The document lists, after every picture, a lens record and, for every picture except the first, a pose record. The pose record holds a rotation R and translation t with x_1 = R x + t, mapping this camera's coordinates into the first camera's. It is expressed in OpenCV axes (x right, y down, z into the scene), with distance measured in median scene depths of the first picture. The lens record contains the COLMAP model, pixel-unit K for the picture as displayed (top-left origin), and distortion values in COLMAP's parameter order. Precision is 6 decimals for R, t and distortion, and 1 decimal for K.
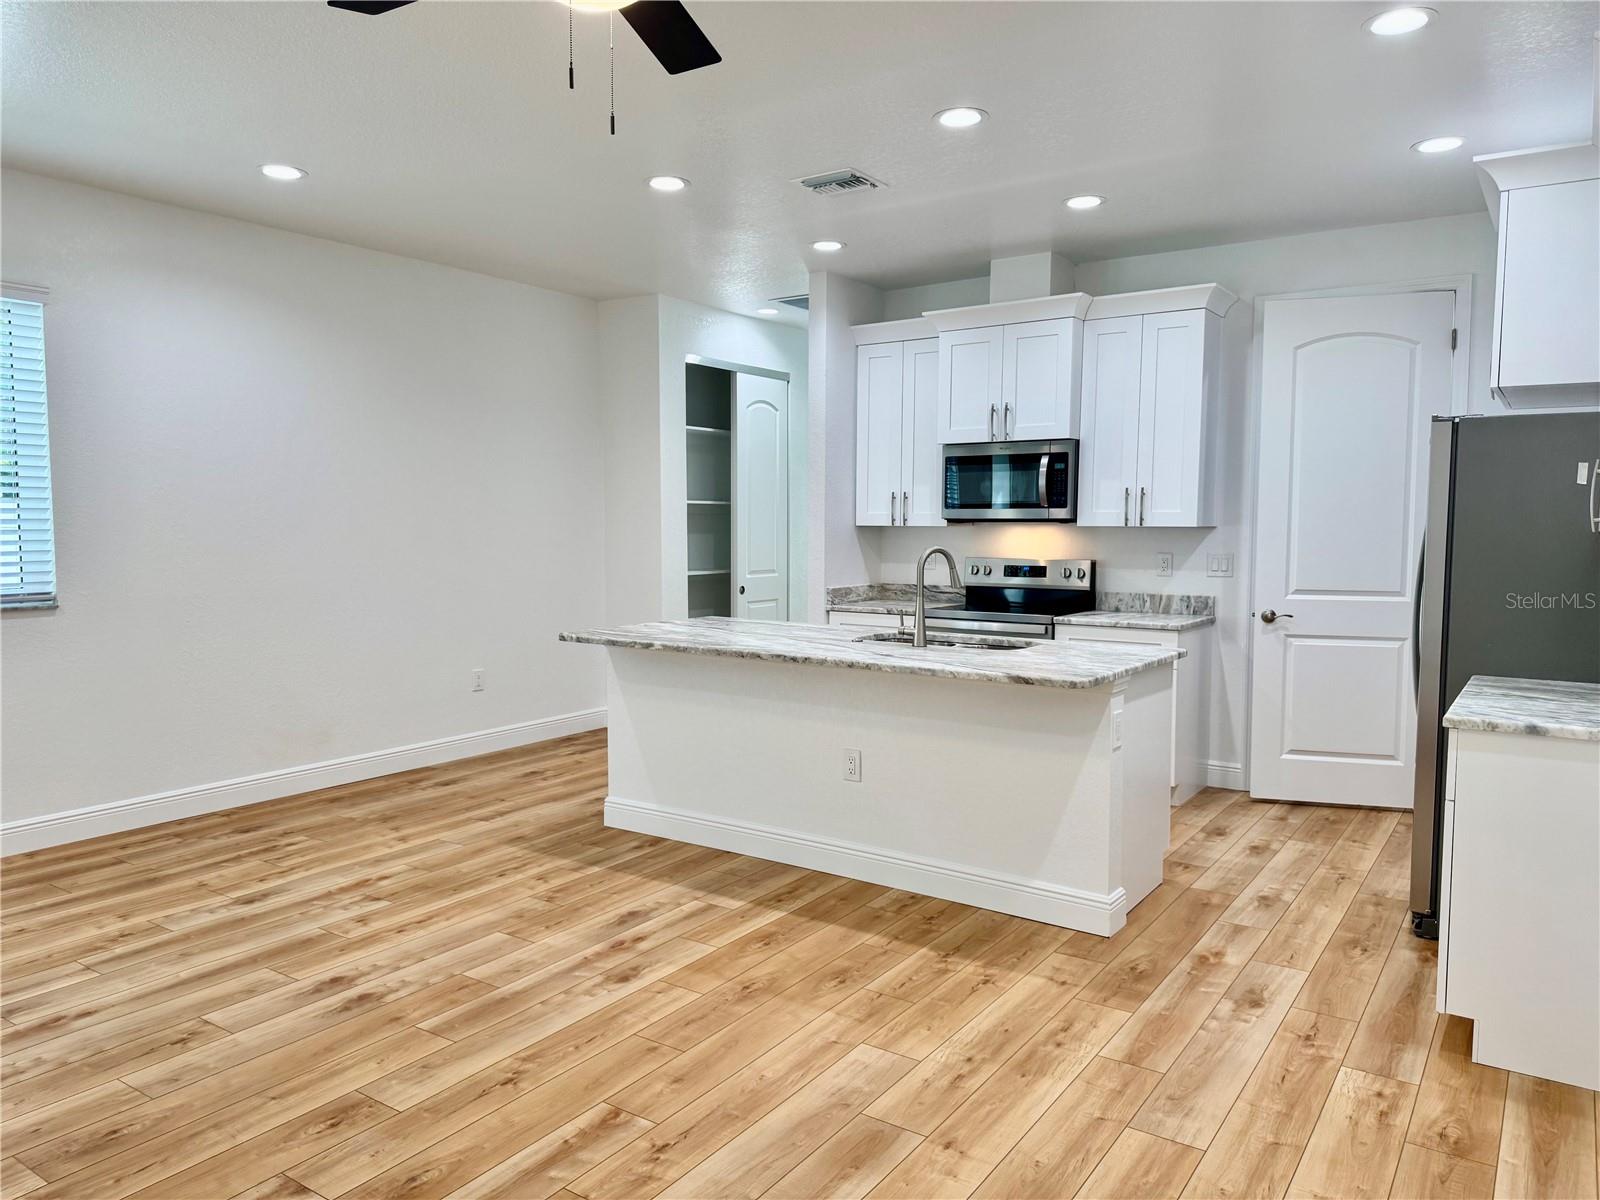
lens RADIAL K [[1127.1, 0, 780.4], [0, 1127.1, 580.9], [0, 0, 1]] dist [0.076552, -0.087246]
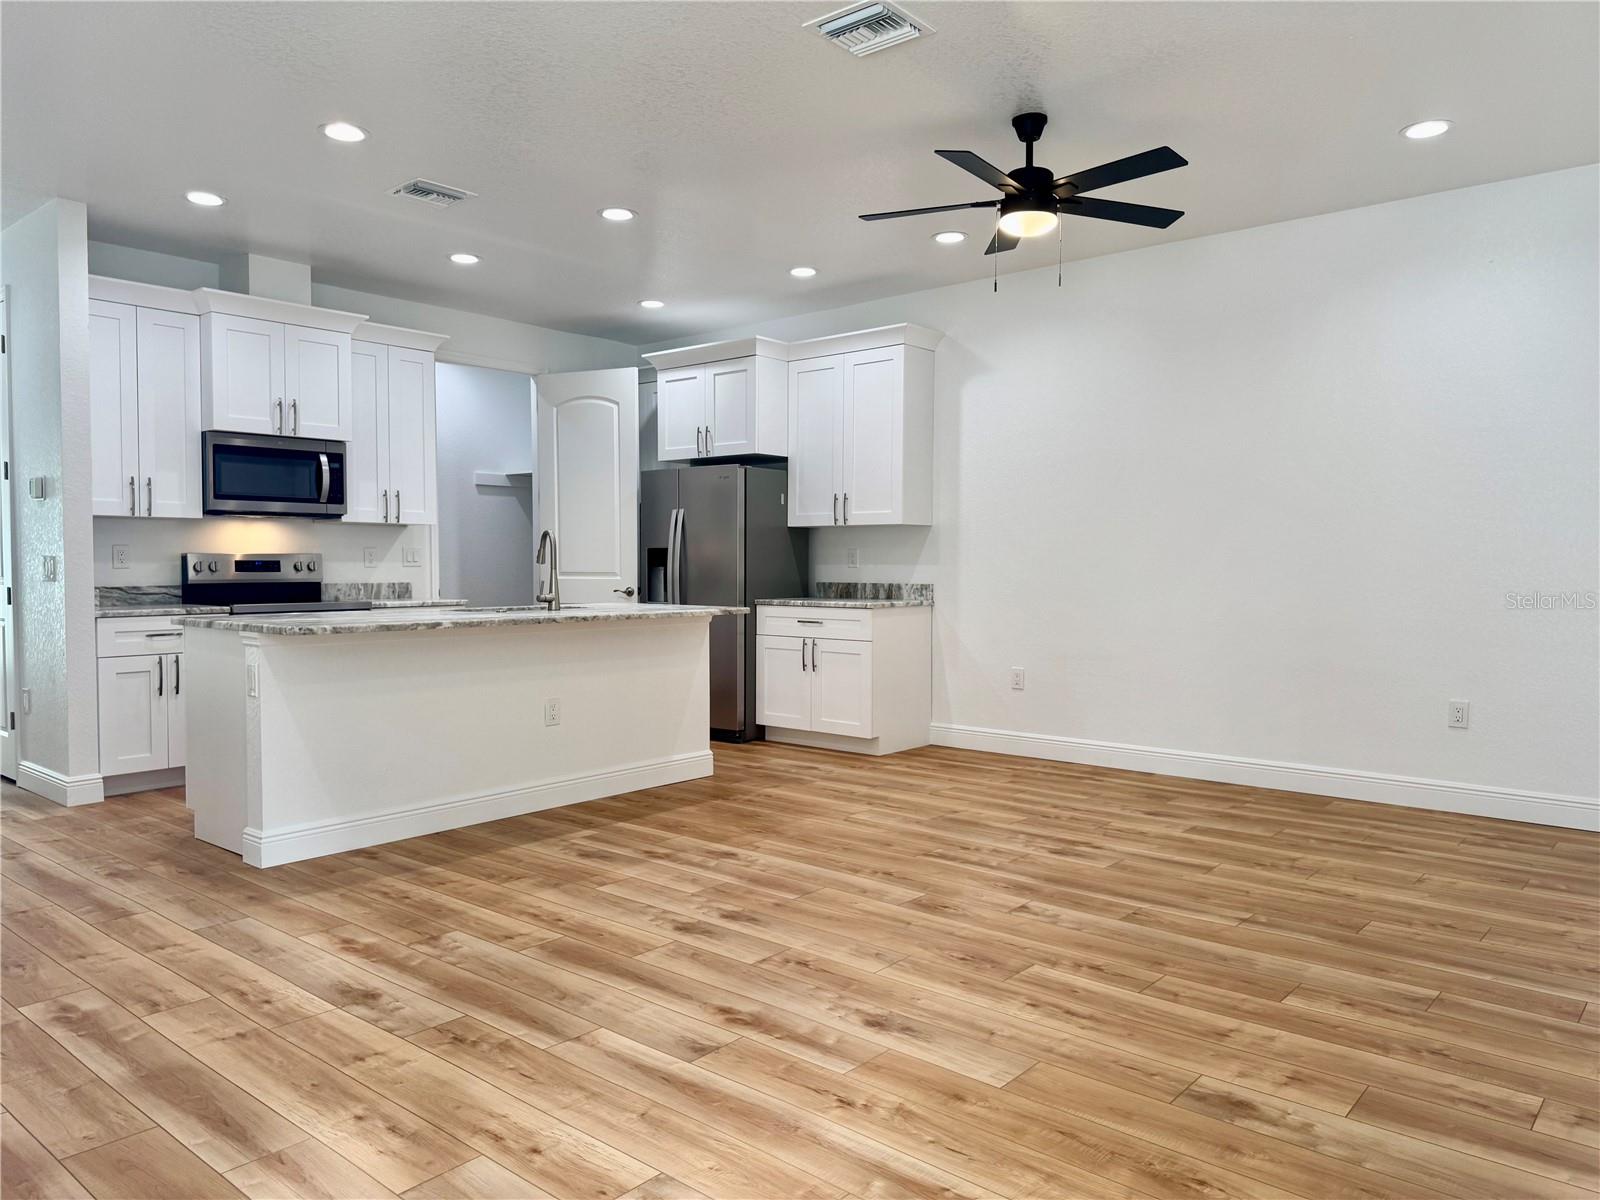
lens RADIAL K [[1127.1, 0, 801.8], [0, 1127.1, 594.1], [0, 0, 1]] dist [0.076552, -0.087246]
pose [[0.092835, -0.029356, 0.995249, -1.010673], [0.053308, 0.998278, 0.024473, 0.023310], [-0.994253, 0.050783, 0.094240, 0.574817]]
